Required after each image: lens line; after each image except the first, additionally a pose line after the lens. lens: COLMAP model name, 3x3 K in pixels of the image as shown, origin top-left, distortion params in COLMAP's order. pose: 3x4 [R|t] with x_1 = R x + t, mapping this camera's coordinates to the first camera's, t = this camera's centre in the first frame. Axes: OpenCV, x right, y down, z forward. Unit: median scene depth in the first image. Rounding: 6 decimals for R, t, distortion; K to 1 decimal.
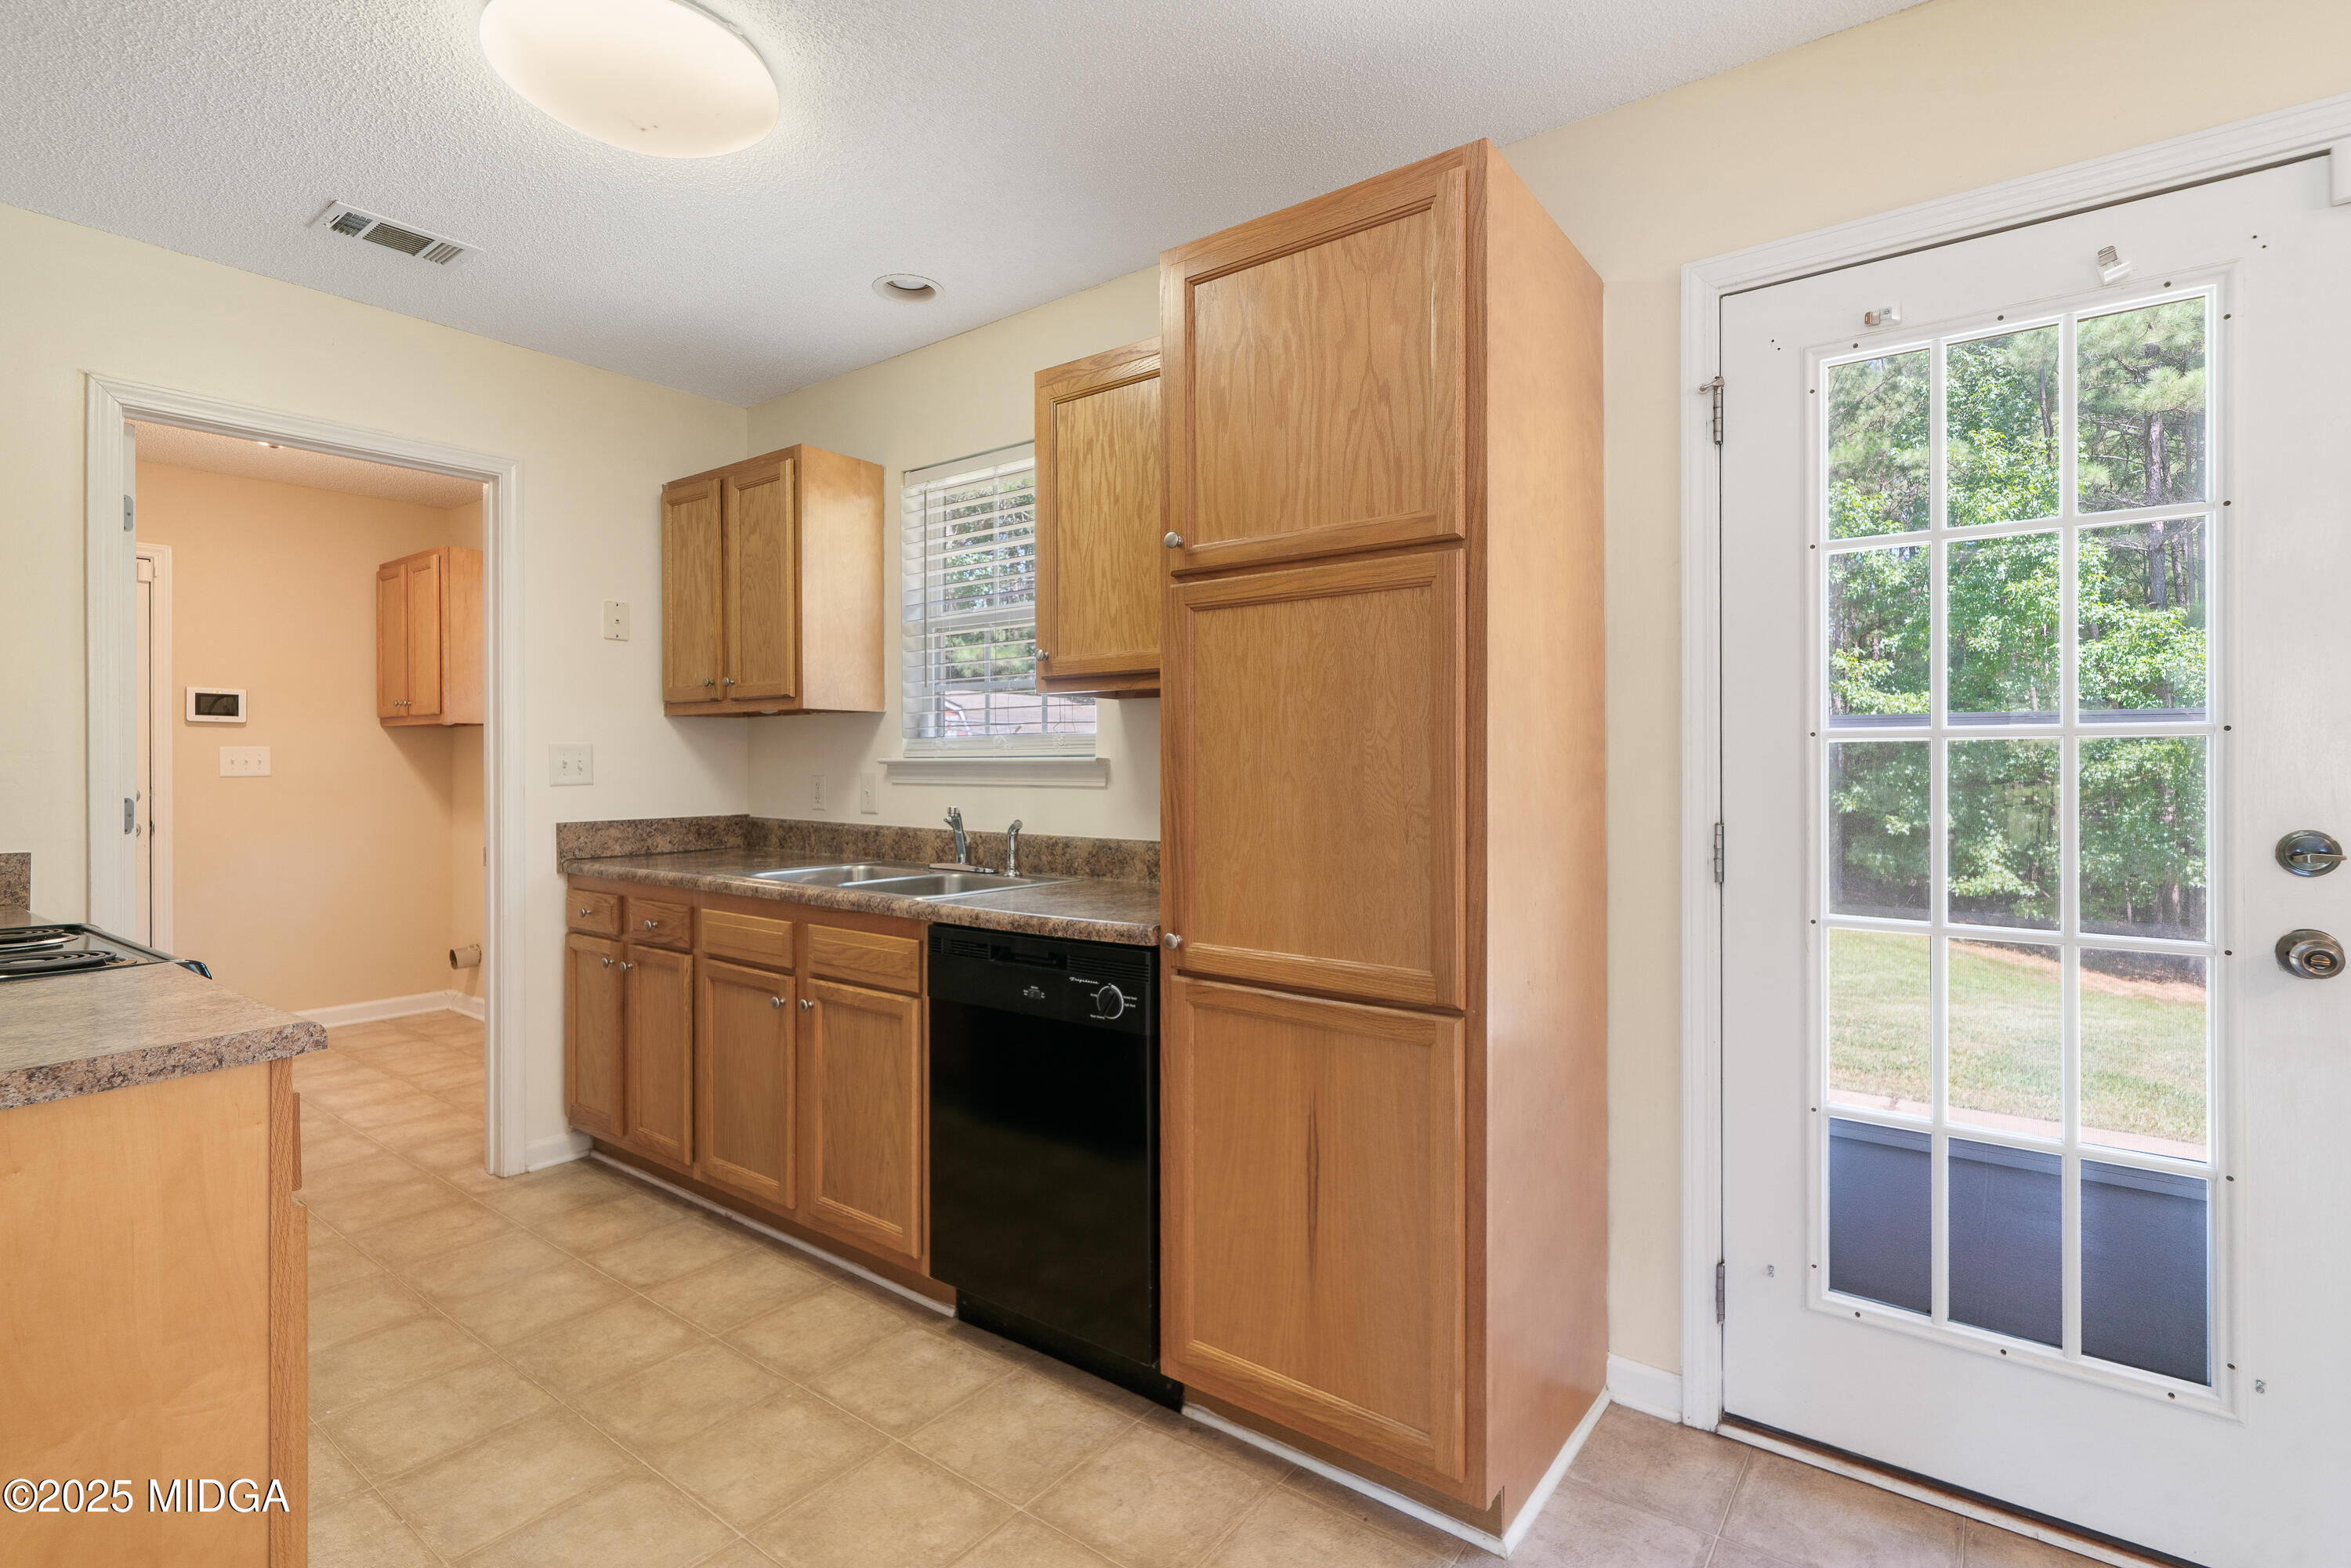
lens RADIAL K [[1101.2, 0, 1160.3], [0, 1101.2, 765.0], [0, 0, 1]] dist [0.002806, 0.000315]
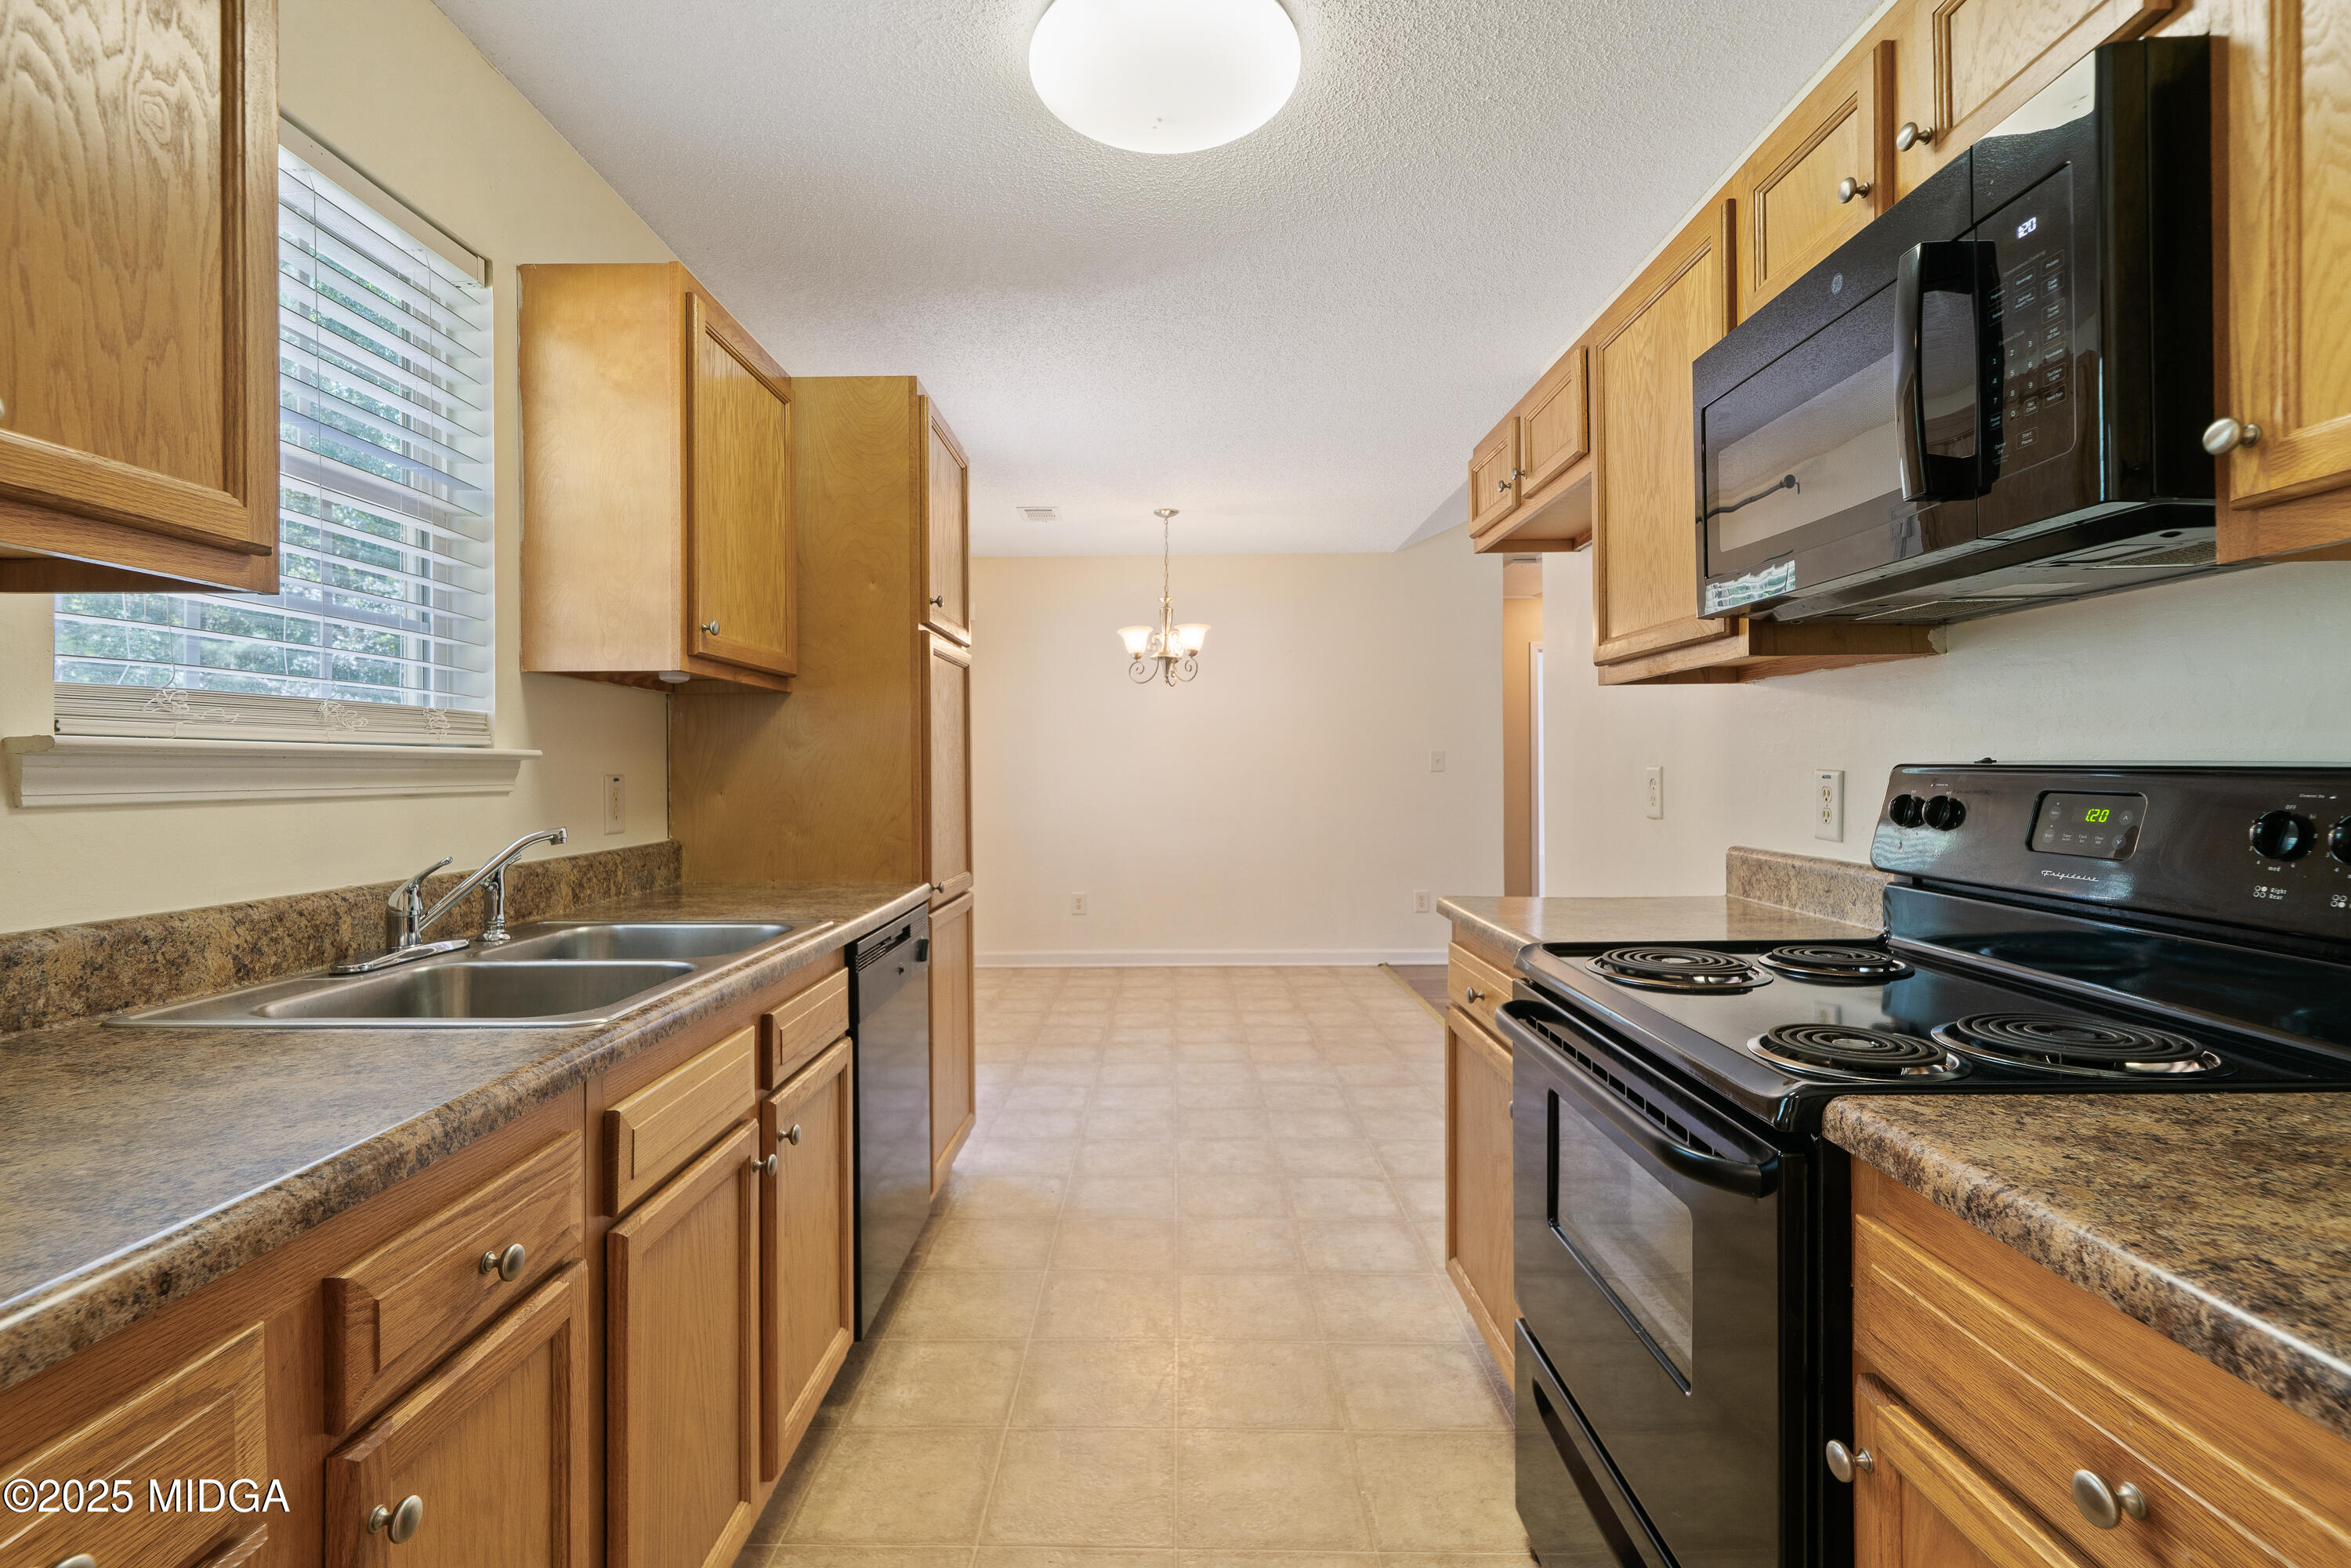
lens RADIAL K [[1101.2, 0, 1163.1], [0, 1101.2, 781.9], [0, 0, 1]] dist [0.002806, 0.000315]
pose [[-0.600560, -0.007575, 0.799544, -1.234414], [0.004129, 0.999912, 0.012575, 0.009402], [-0.799569, 0.010853, -0.600476, 1.559640]]
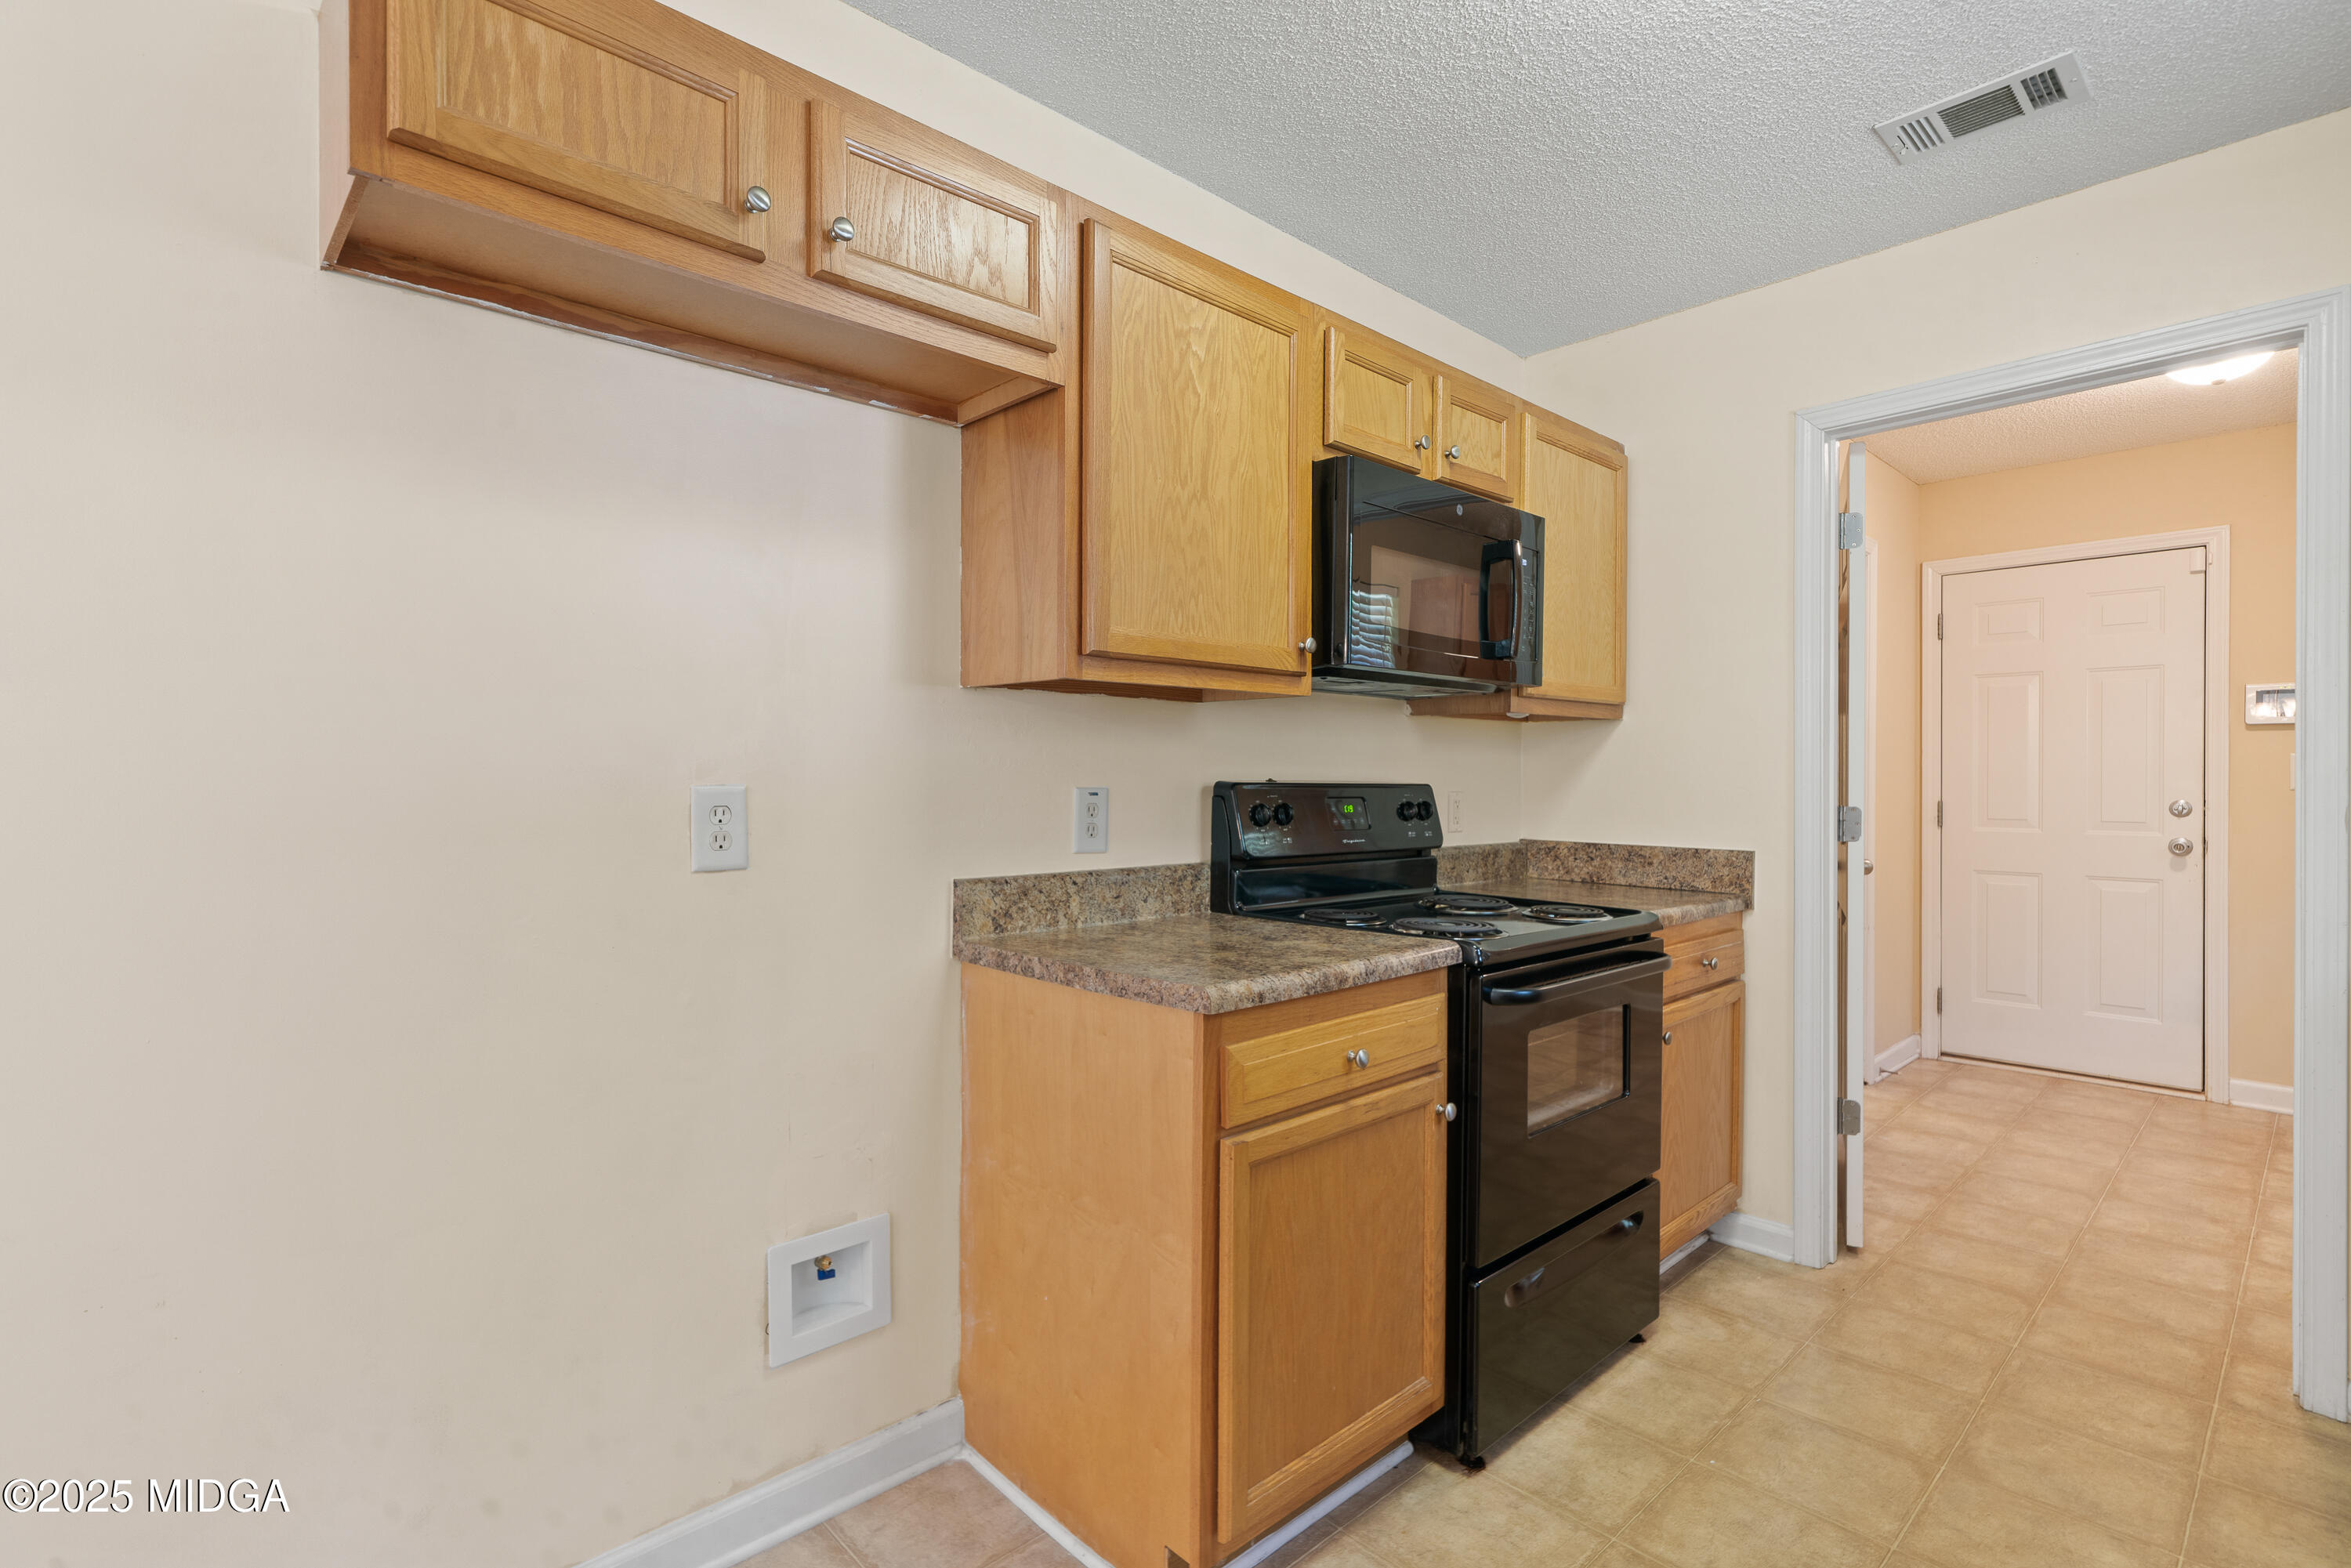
lens RADIAL K [[1101.2, 0, 1154.9], [0, 1101.2, 787.0], [0, 0, 1]] dist [0.002806, 0.000315]
pose [[-0.169634, 0.008733, -0.985469, 0.259125], [0.000338, 0.999961, 0.008803, 0.002663], [0.985507, 0.001160, -0.169630, 0.720602]]
